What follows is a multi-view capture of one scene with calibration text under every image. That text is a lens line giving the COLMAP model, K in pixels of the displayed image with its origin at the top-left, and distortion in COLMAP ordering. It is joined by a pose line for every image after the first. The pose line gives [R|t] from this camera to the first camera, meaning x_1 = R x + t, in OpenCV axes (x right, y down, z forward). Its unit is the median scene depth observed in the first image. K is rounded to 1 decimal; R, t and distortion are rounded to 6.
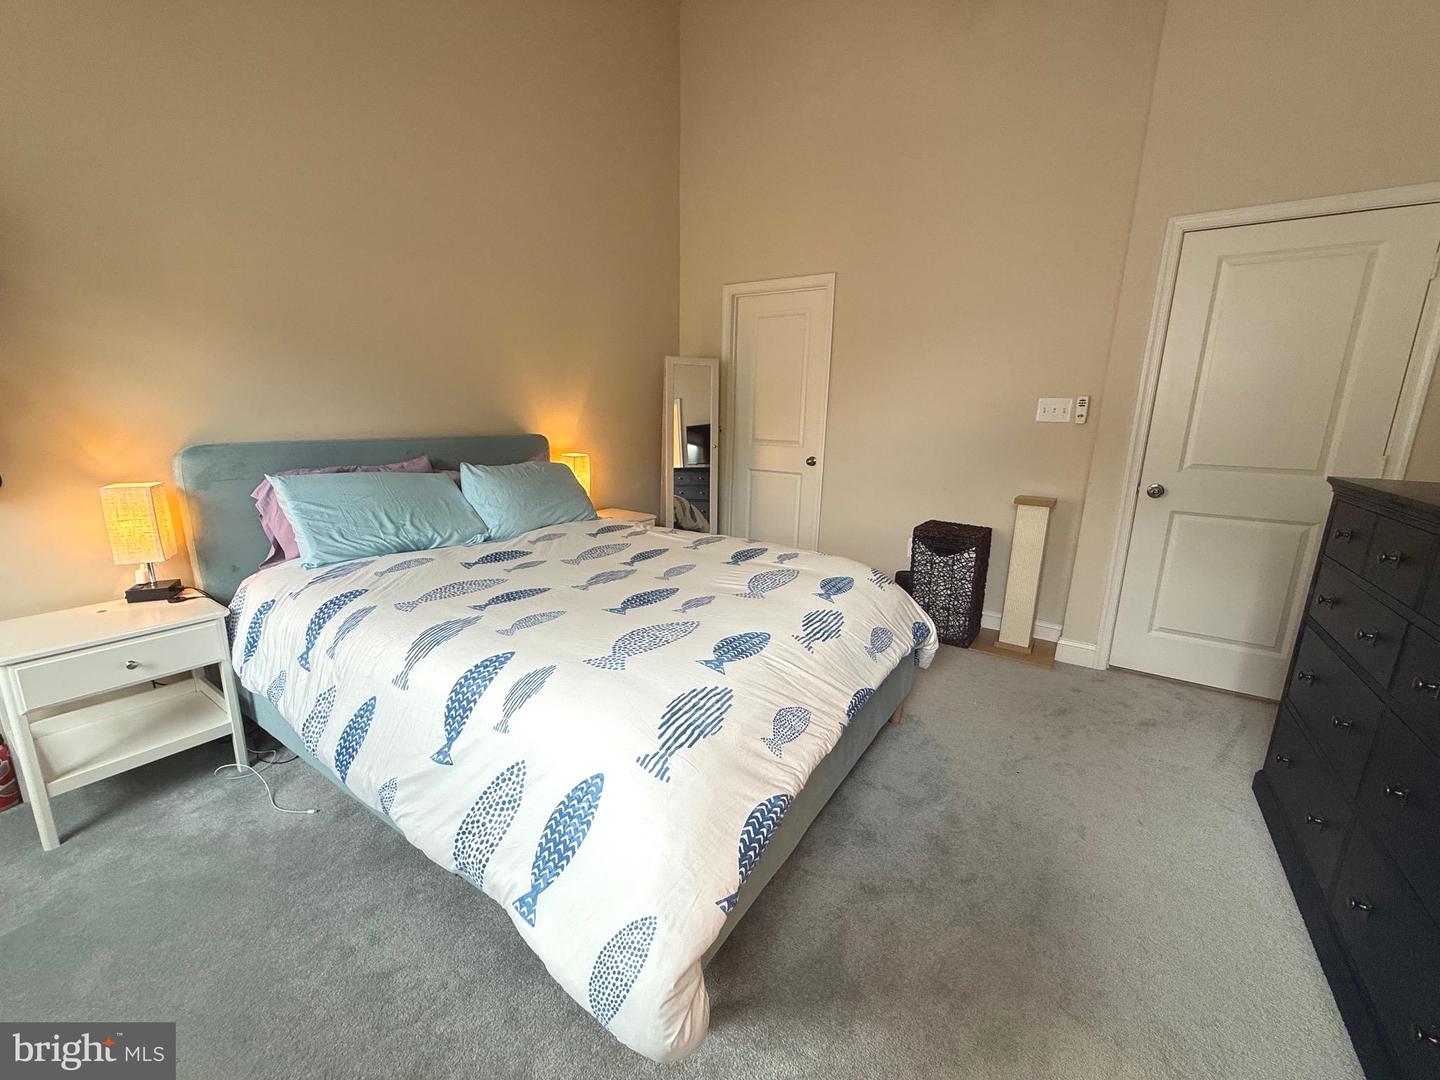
lens RADIAL K [[574.6, 0, 718.2], [0, 574.6, 537.7], [0, 0, 1]] dist [-0.001236, 0.000242]
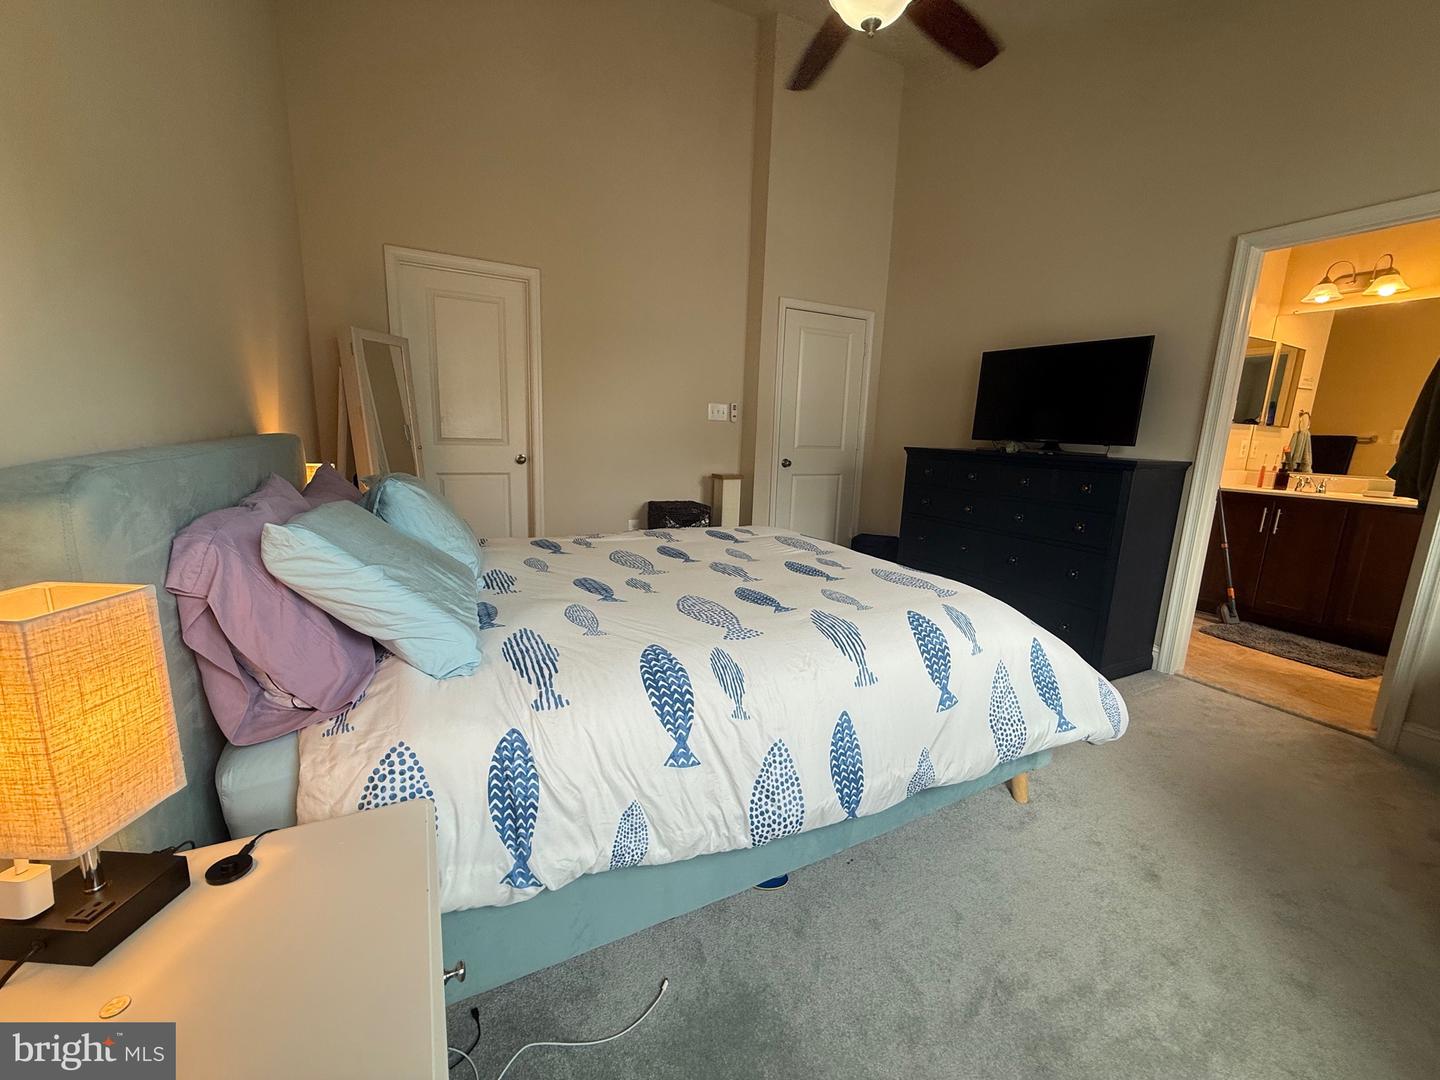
lens RADIAL K [[574.6, 0, 718.2], [0, 574.6, 537.7], [0, 0, 1]] dist [-0.001236, 0.000242]
pose [[0.482642, -0.168470, 0.859462, -1.103962], [0.167117, 0.981010, 0.098449, -0.094047], [-0.859726, 0.096115, 0.501630, 0.522814]]
